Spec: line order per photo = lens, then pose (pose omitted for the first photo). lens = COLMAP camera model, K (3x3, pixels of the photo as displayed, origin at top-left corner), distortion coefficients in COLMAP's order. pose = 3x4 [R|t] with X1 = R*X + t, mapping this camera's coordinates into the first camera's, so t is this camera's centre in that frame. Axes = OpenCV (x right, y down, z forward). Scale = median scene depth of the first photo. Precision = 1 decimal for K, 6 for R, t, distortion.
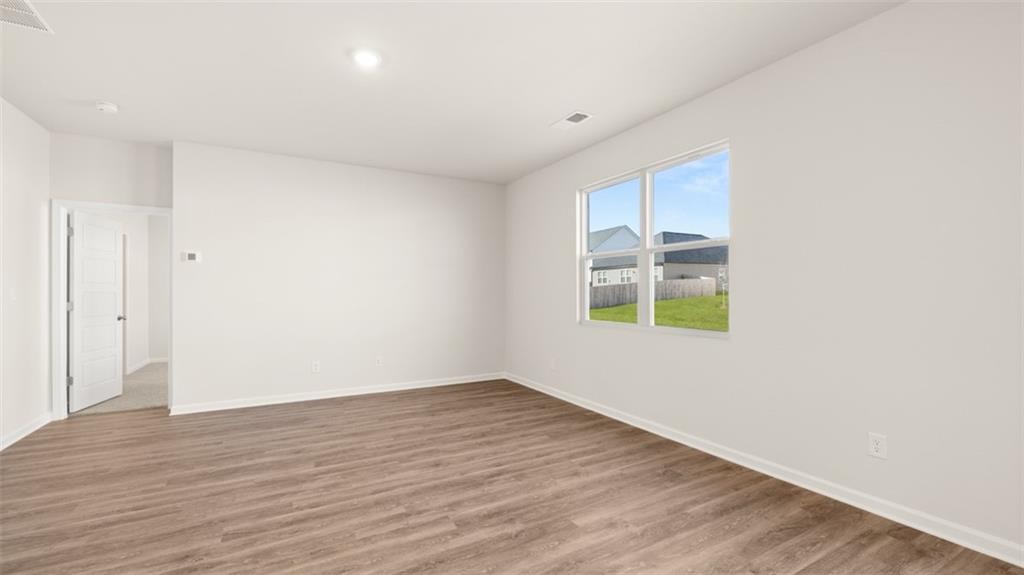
lens RADIAL K [[429.6, 0, 510.3], [0, 429.6, 297.0], [0, 0, 1]] dist [-0.002213, -0.000365]
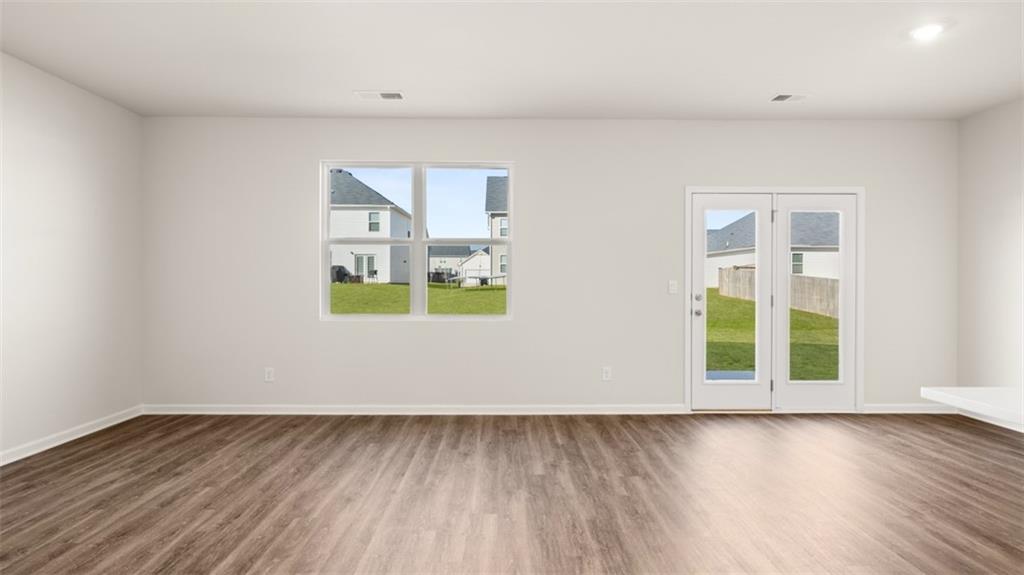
lens RADIAL K [[519.9, 0, 508.4], [0, 519.9, 284.9], [0, 0, 1]] dist [-0.003544, -0.000272]
pose [[0.476674, -0.001595, 0.879079, -0.829495], [0.007700, 0.999968, -0.002361, 0.000390], [-0.879046, 0.007894, 0.476671, 0.269759]]
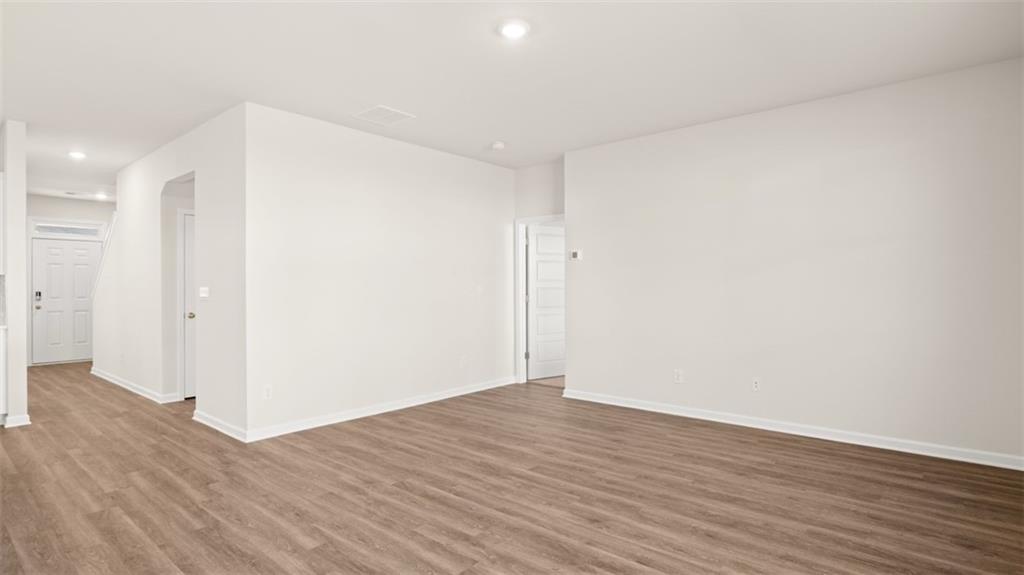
lens RADIAL K [[519.9, 0, 508.4], [0, 519.9, 284.9], [0, 0, 1]] dist [-0.003544, -0.000272]
pose [[0.343618, -0.006675, -0.939086, 0.591492], [-0.006411, 0.999935, -0.009453, -0.005876], [0.939088, 0.009268, 0.343553, 0.522337]]
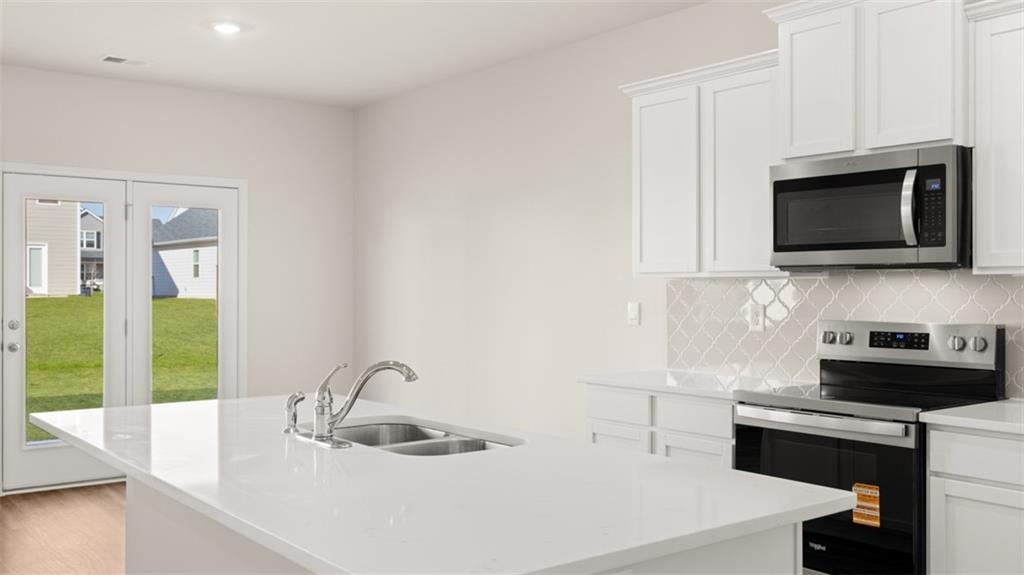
lens RADIAL K [[946.1, 0, 512.0], [0, 946.1, 287.5], [0, 0, 1]] dist [0.009074, 0.006042]
pose [[-0.155104, 0.002377, 0.987895, -1.257573], [0.010504, 0.999945, -0.000757, -0.025133], [-0.987842, 0.010259, -0.155121, -0.182679]]
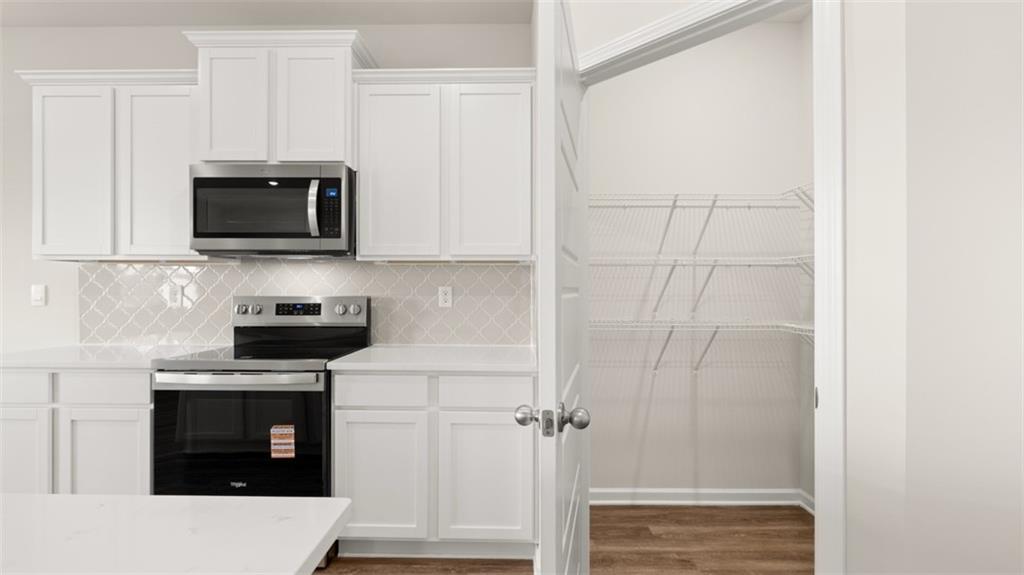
lens RADIAL K [[457.6, 0, 507.0], [0, 457.6, 290.7], [0, 0, 1]] dist [-0.009924, 0.000590]
pose [[-0.866794, -0.000770, 0.498665, -0.864991], [0.004910, 0.999937, 0.010078, 0.006973], [-0.498641, 0.011184, -0.866736, -0.341819]]
